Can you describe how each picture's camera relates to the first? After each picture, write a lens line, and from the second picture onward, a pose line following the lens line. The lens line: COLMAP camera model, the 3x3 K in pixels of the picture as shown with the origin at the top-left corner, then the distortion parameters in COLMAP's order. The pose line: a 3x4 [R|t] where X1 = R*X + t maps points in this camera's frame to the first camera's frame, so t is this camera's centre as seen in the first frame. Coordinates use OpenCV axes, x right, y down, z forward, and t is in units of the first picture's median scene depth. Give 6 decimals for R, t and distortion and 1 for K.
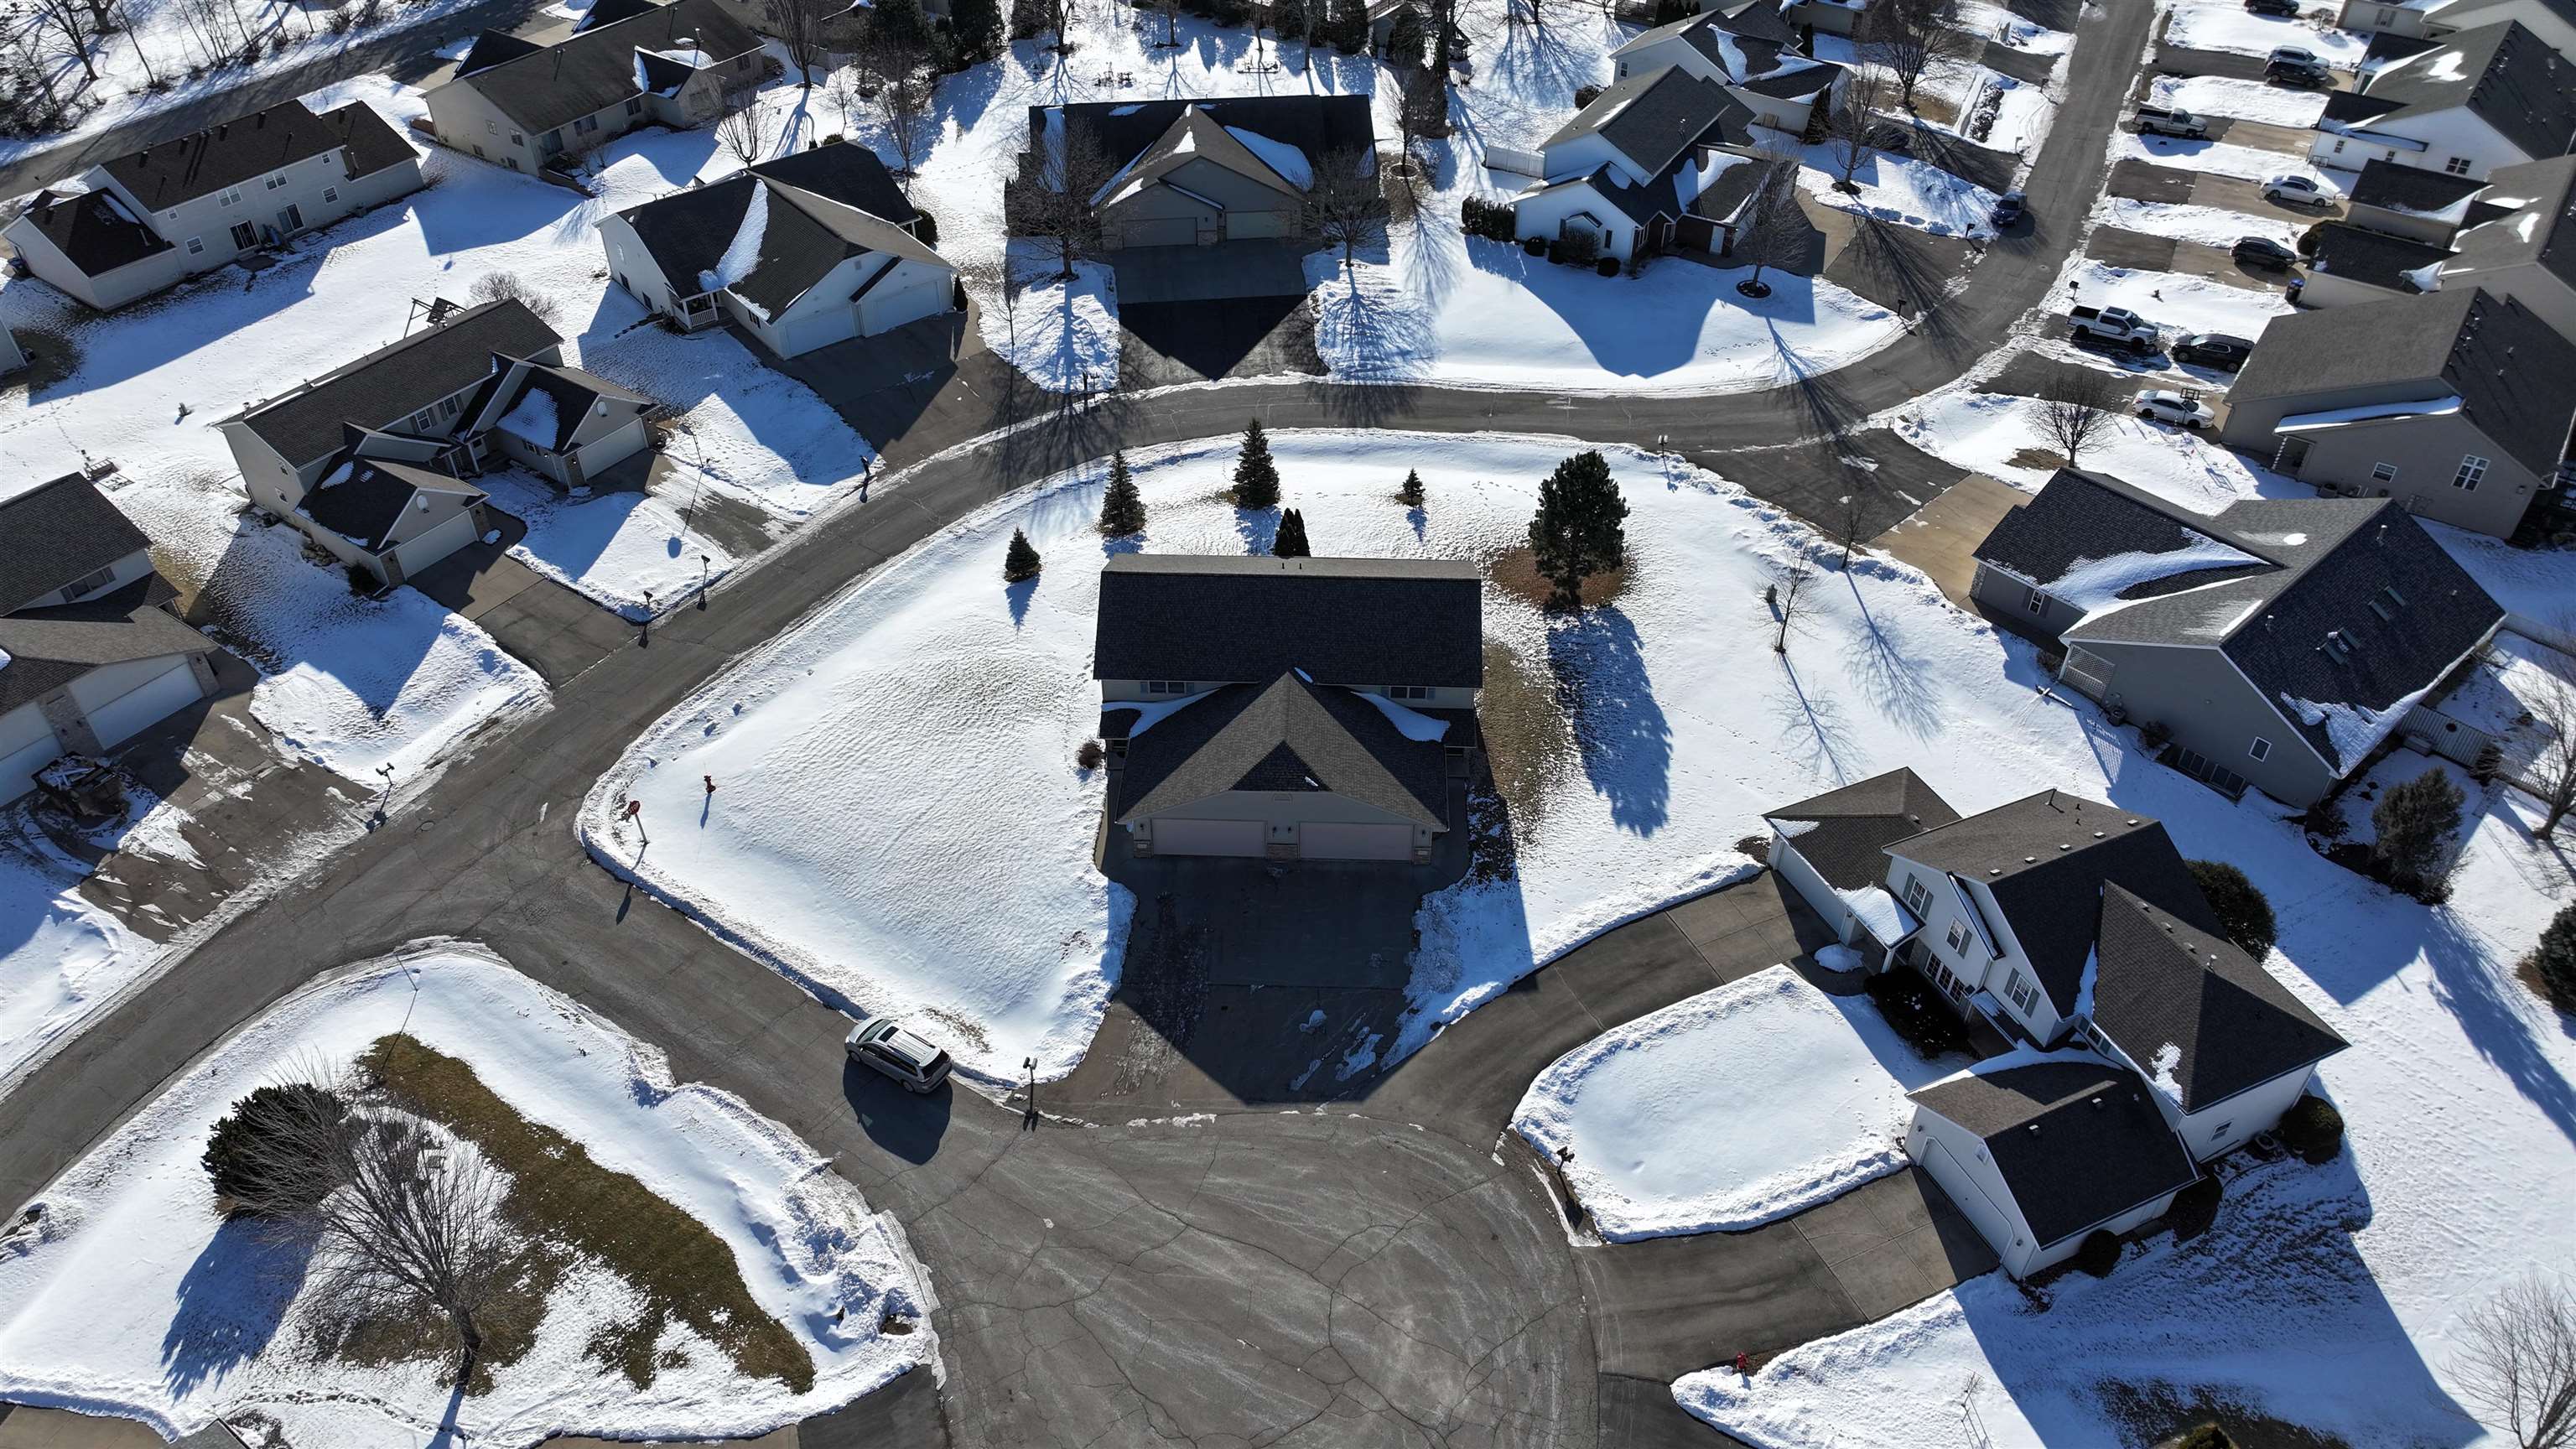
lens RADIAL K [[1803.2, 0, 1276.2], [0, 1803.2, 711.9], [0, 0, 1]] dist [-0.000949, 0.013906]
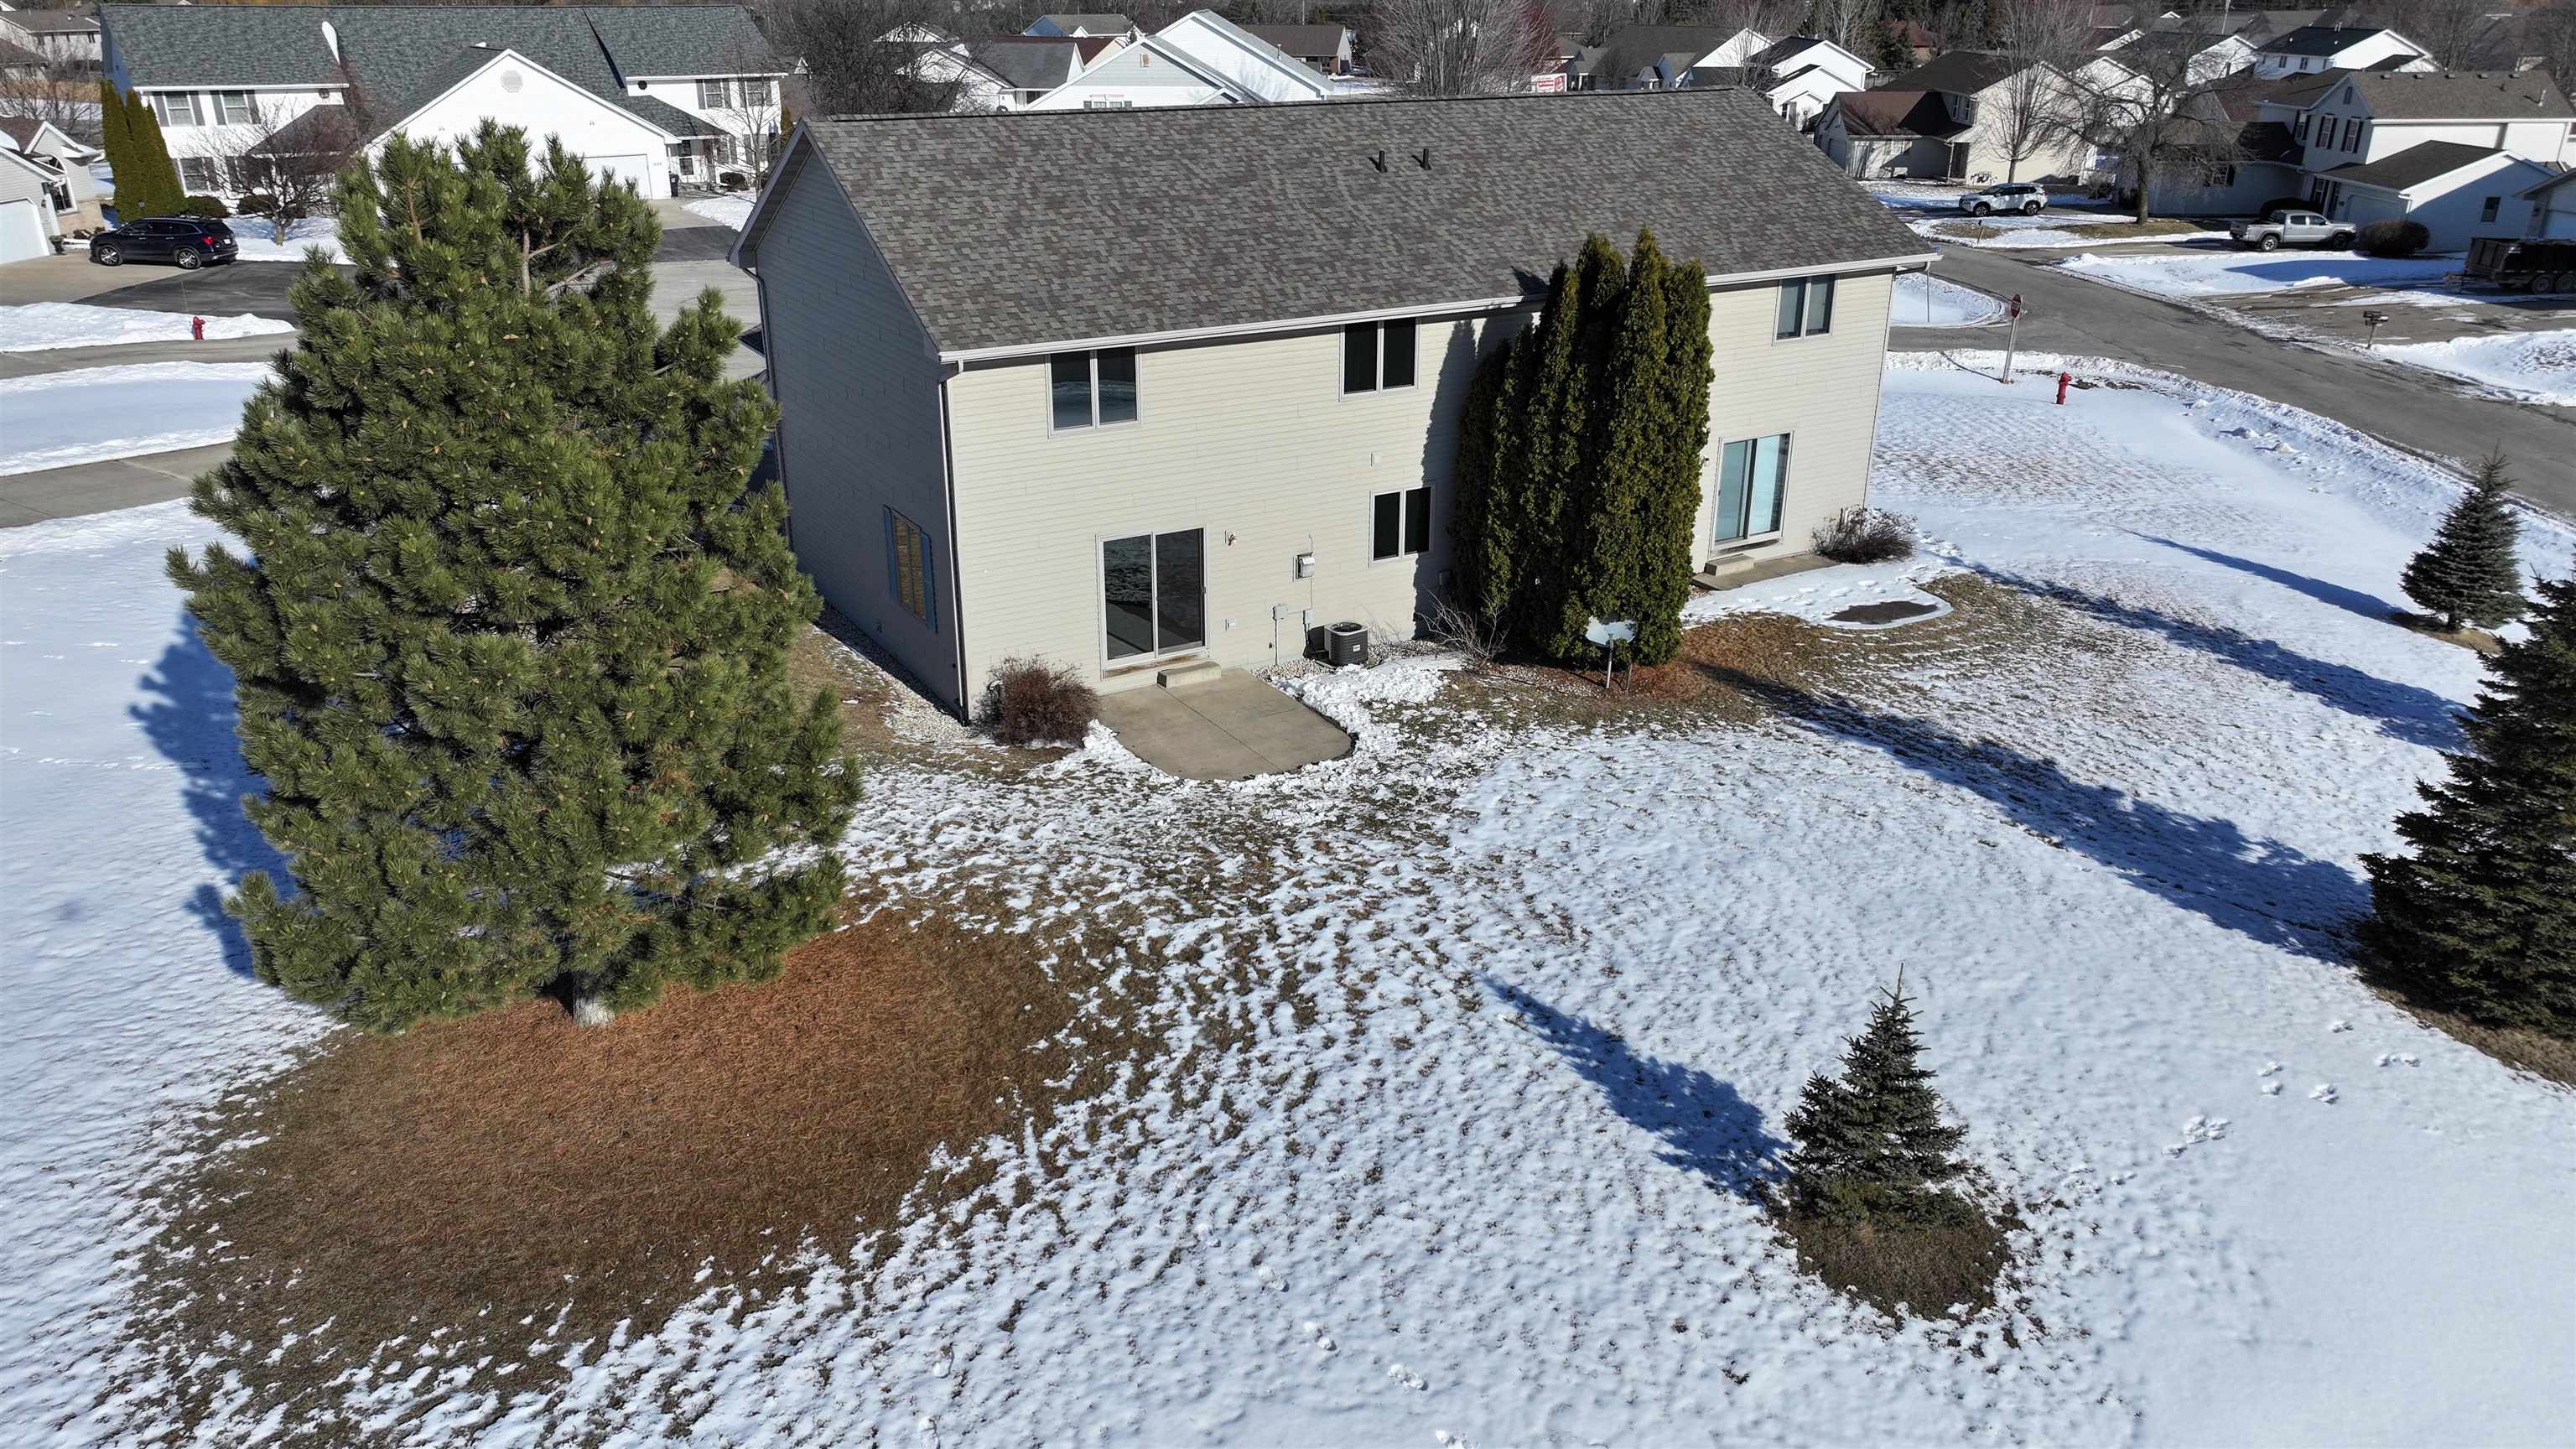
lens RADIAL K [[1803.2, 0, 1282.0], [0, 1803.2, 731.3], [0, 0, 1]] dist [-0.000949, 0.013906]
pose [[-0.841130, 0.208217, -0.499144, 0.243009], [-0.346344, 0.501469, 0.792827, -0.321524], [0.415386, 0.839747, -0.349686, 1.368823]]
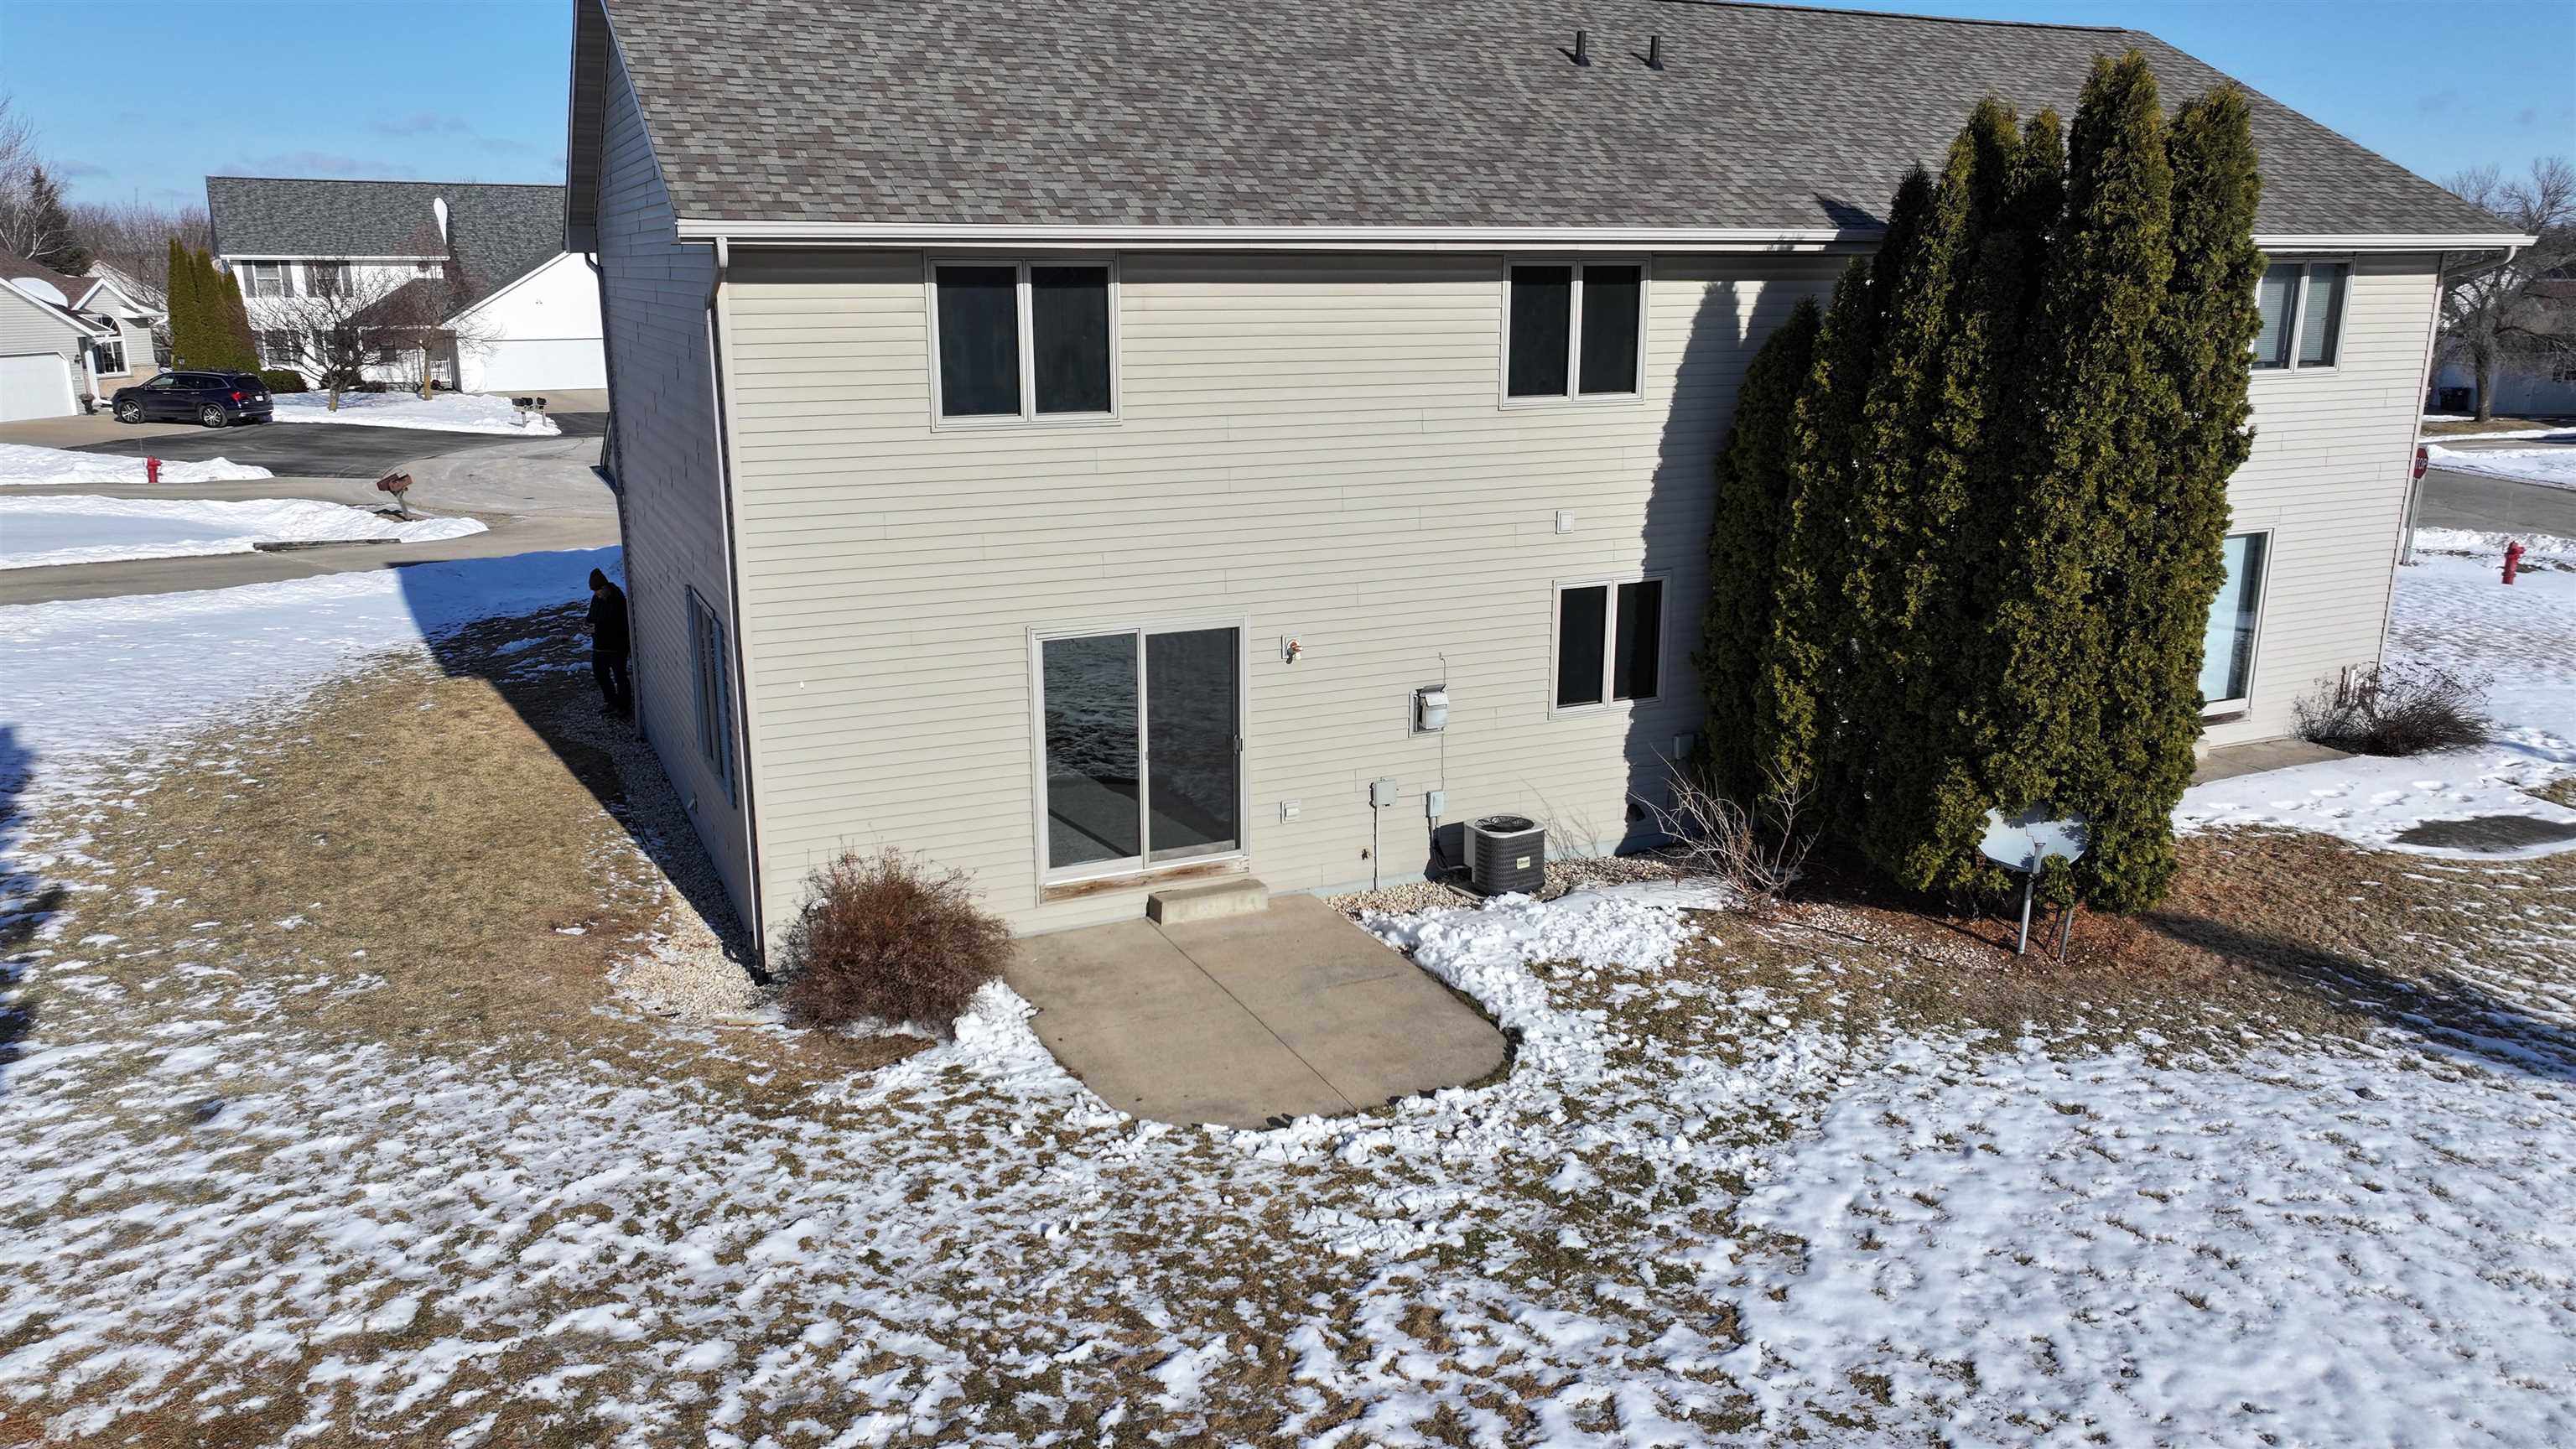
lens RADIAL K [[1803.2, 0, 1280.7], [0, 1803.2, 732.7], [0, 0, 1]] dist [-0.000949, 0.013906]
pose [[-0.891175, 0.117062, -0.438297, 0.155120], [-0.288323, 0.599766, 0.746426, -0.196932], [0.350253, 0.791567, -0.500744, 1.312797]]
